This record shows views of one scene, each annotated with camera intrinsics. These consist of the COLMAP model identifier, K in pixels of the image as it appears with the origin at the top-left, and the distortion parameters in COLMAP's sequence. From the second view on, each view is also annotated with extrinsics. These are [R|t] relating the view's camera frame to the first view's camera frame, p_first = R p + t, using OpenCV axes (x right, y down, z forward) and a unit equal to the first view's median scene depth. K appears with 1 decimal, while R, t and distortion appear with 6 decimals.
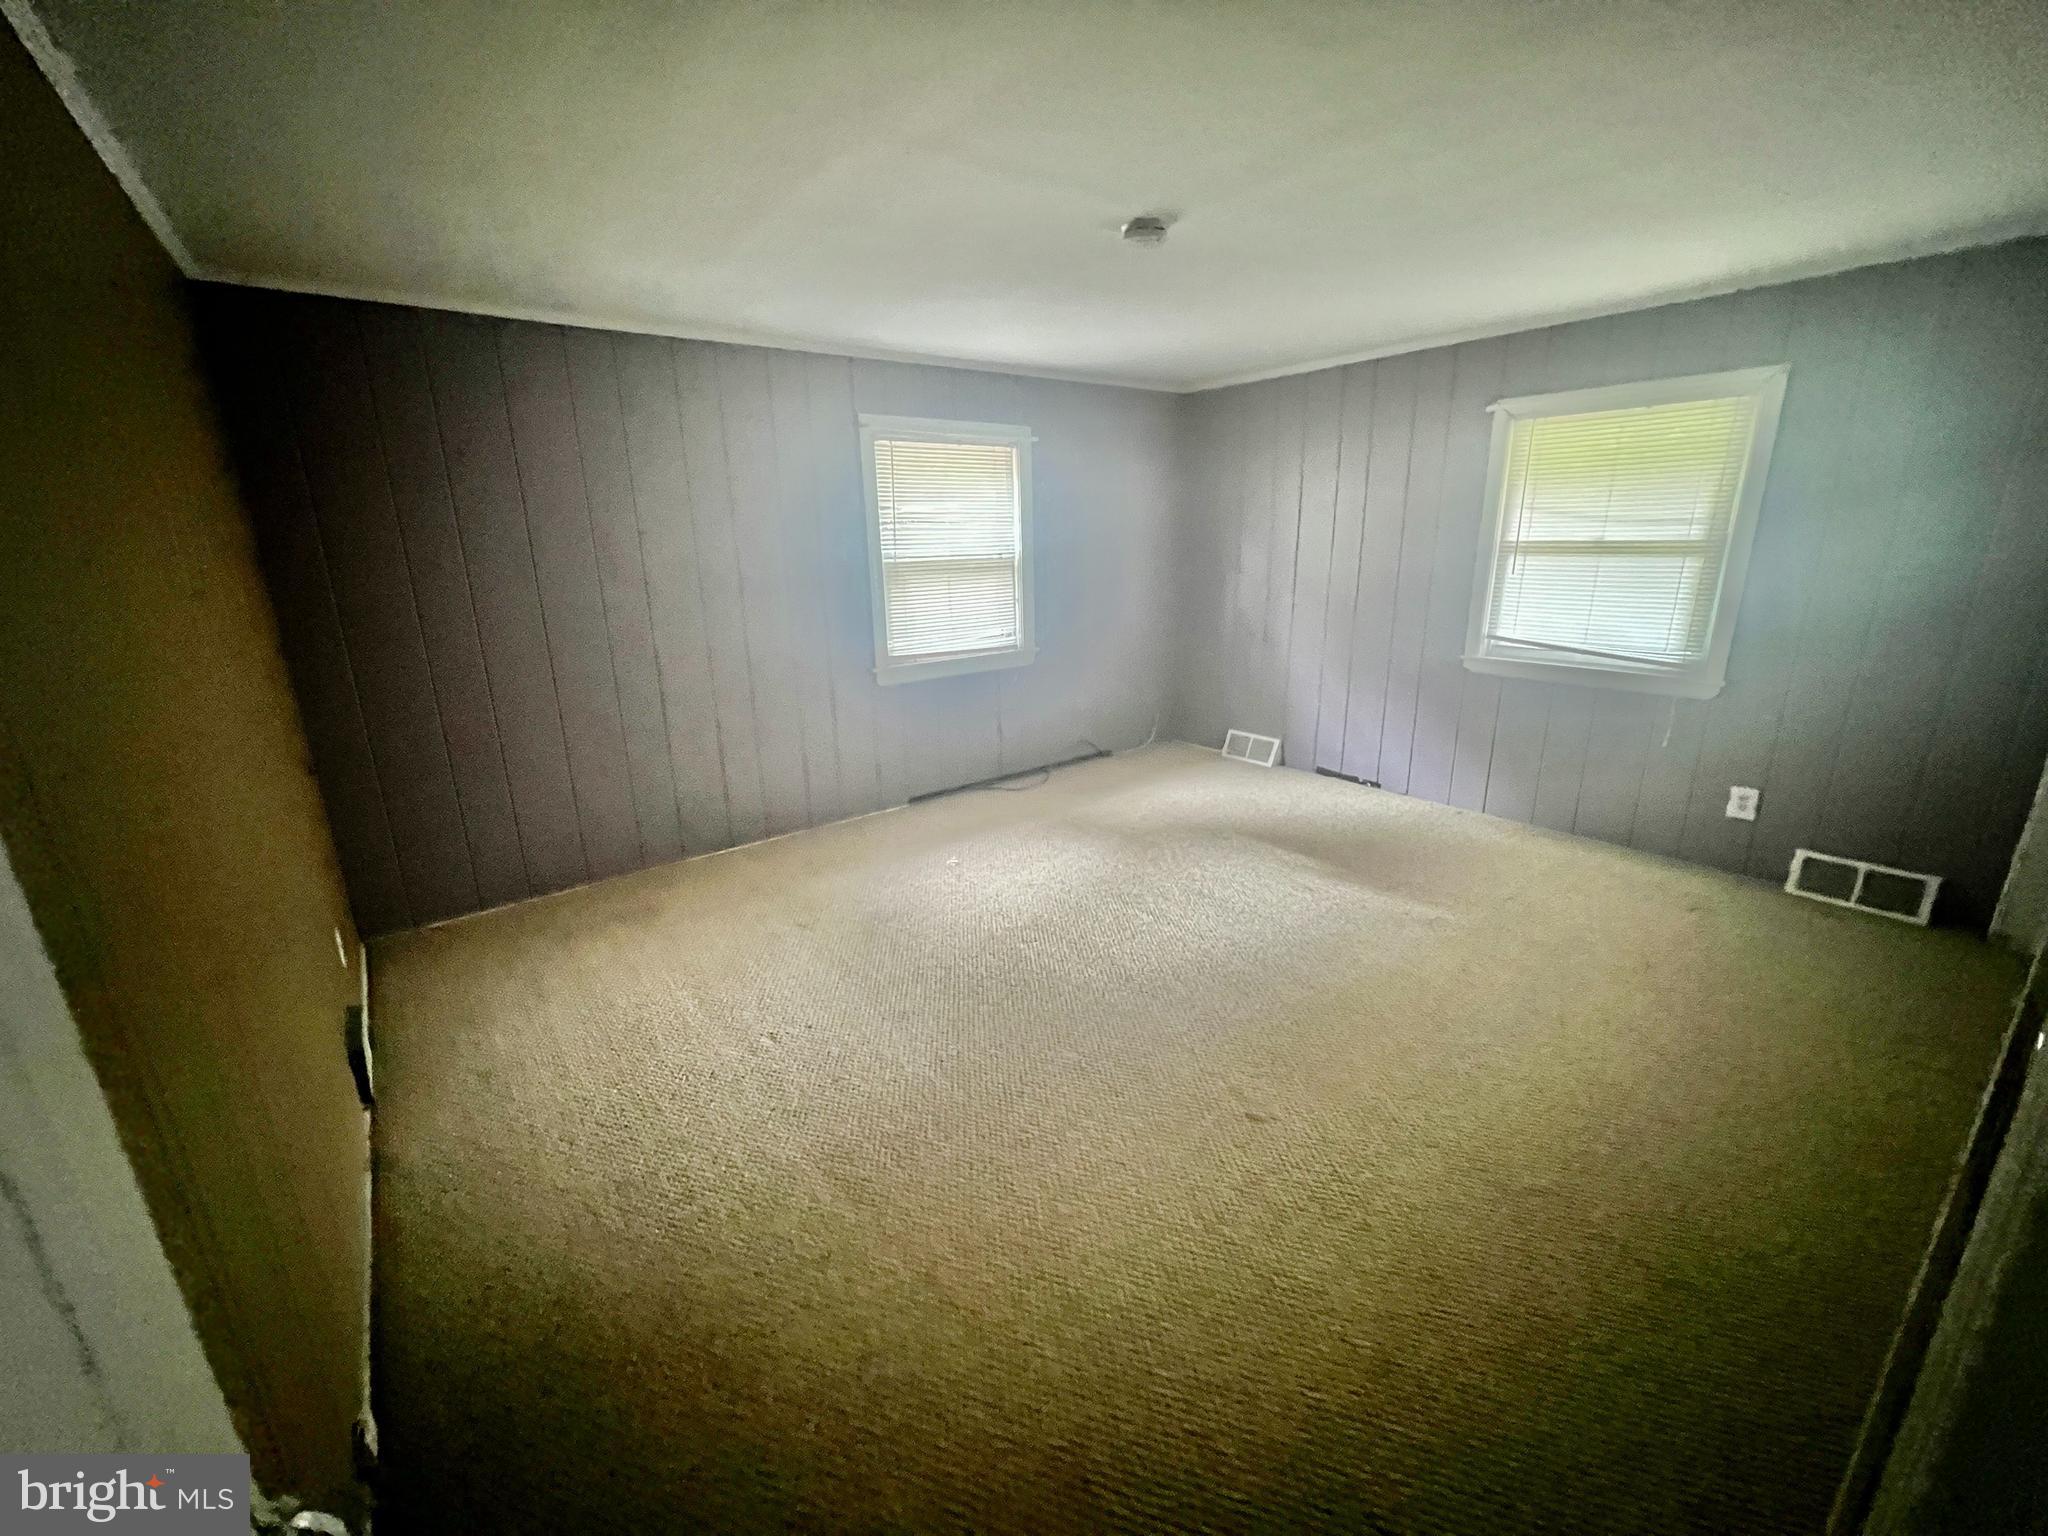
lens RADIAL K [[819.0, 0, 1031.7], [0, 819.0, 764.7], [0, 0, 1]] dist [-0.002149, 0.000949]
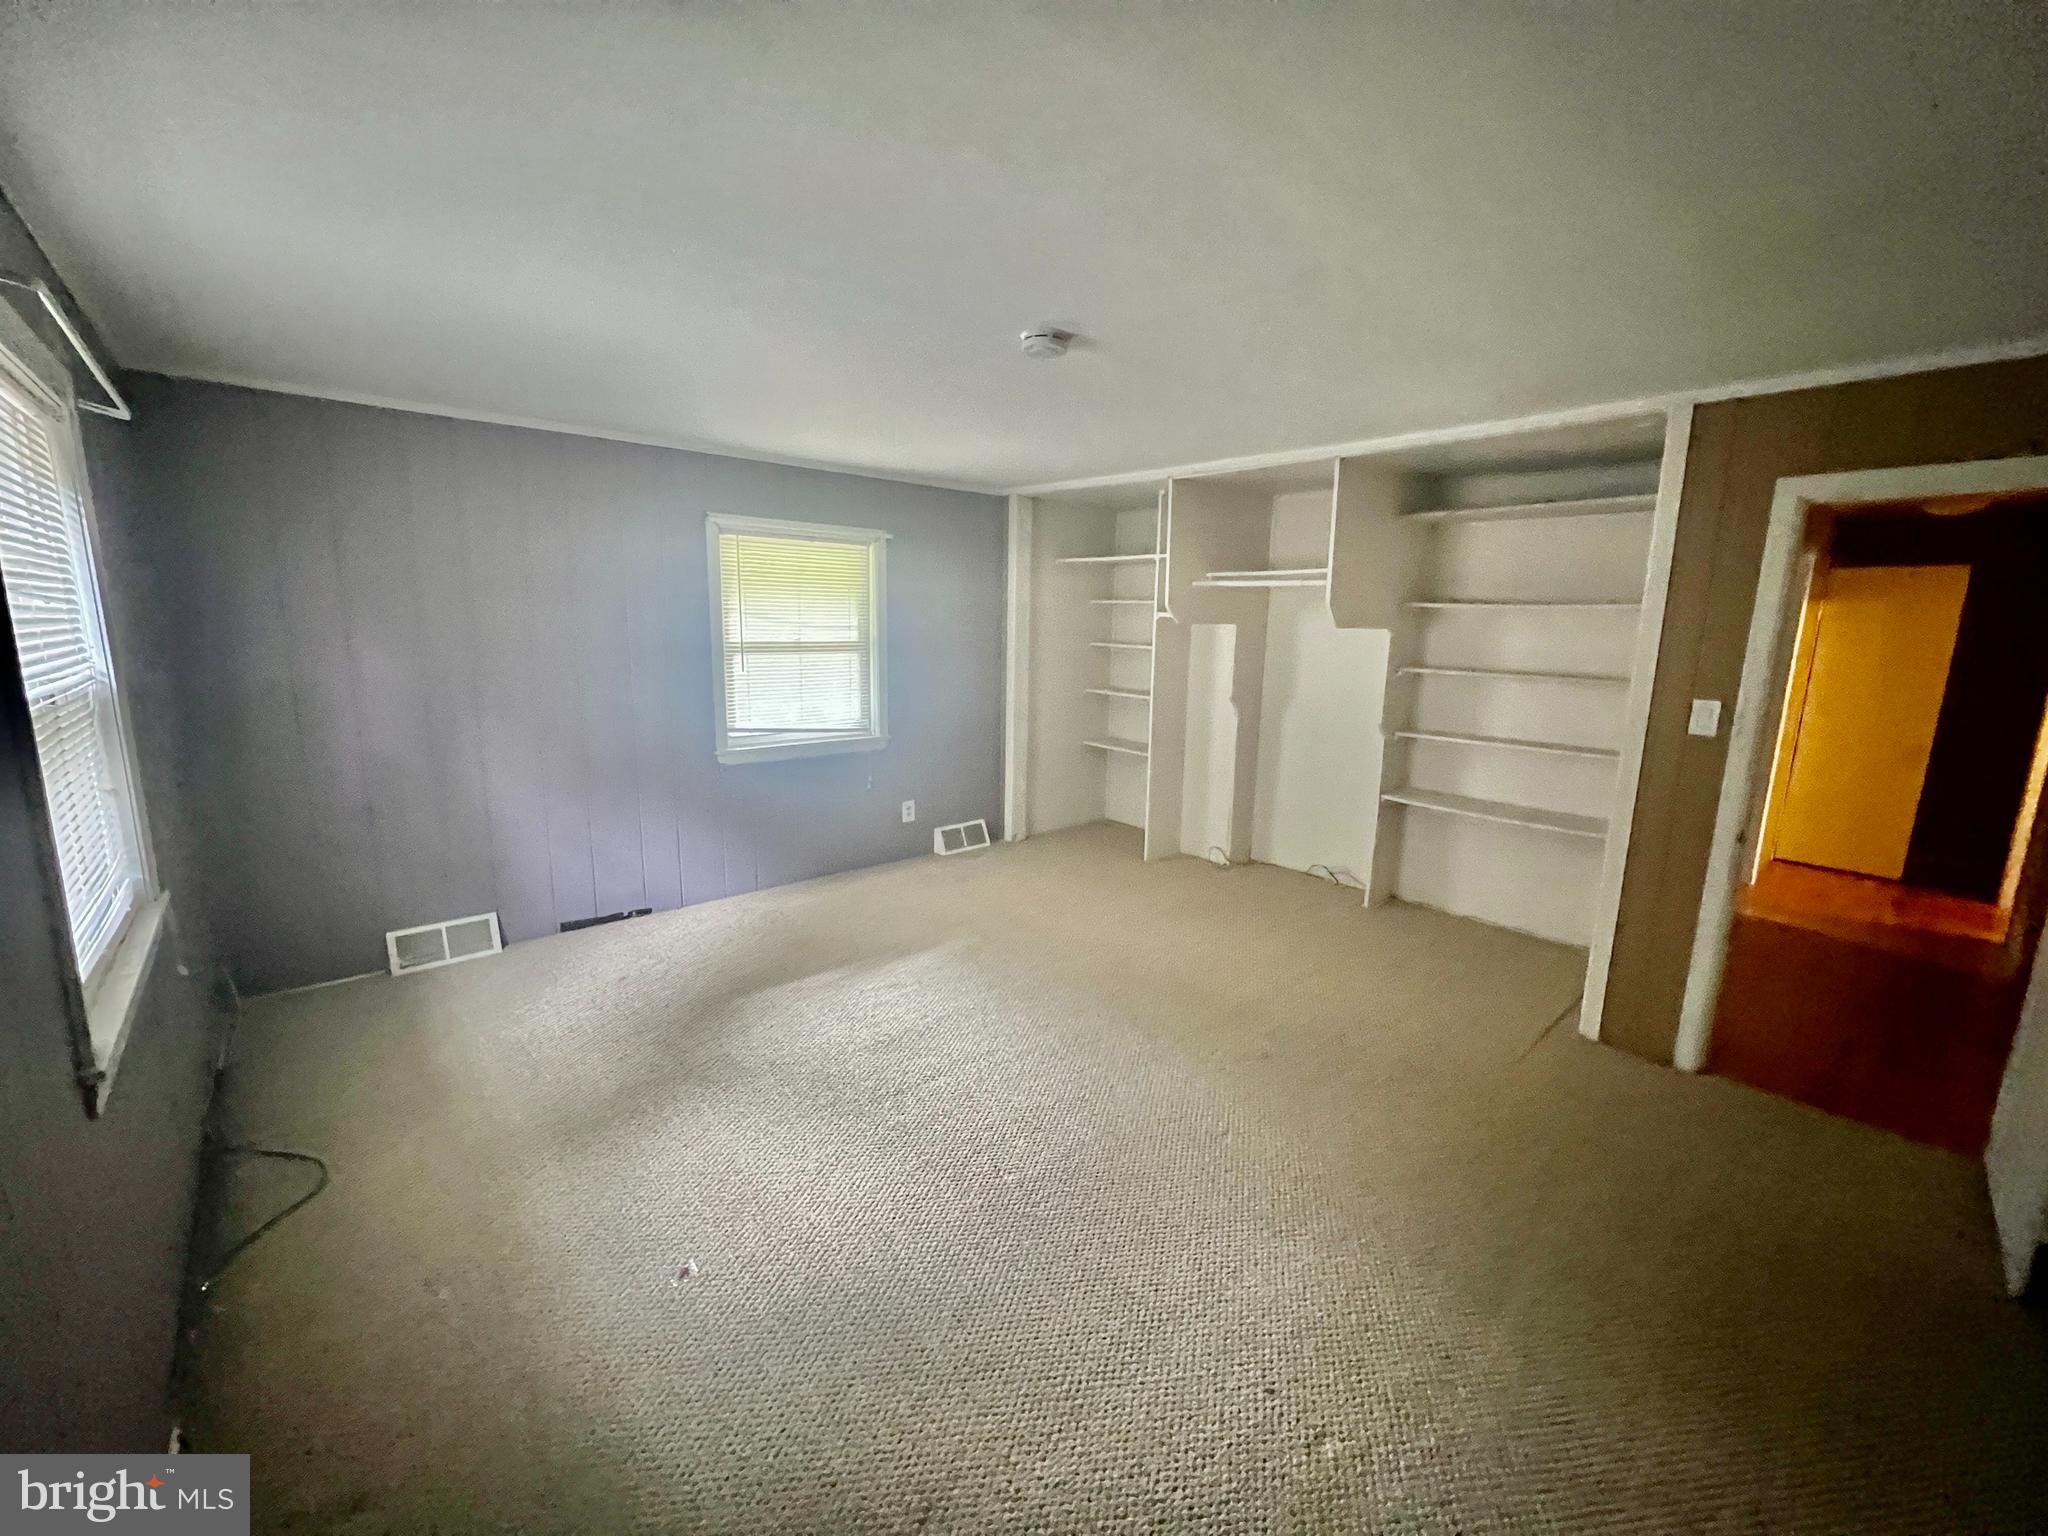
lens RADIAL K [[819.0, 0, 1032.7], [0, 819.0, 770.3], [0, 0, 1]] dist [-0.002149, 0.000949]
pose [[-0.071752, -0.146580, 0.986593, -0.539820], [0.266745, 0.950294, 0.160586, -0.177860], [-0.961093, 0.274691, -0.029087, 0.691811]]
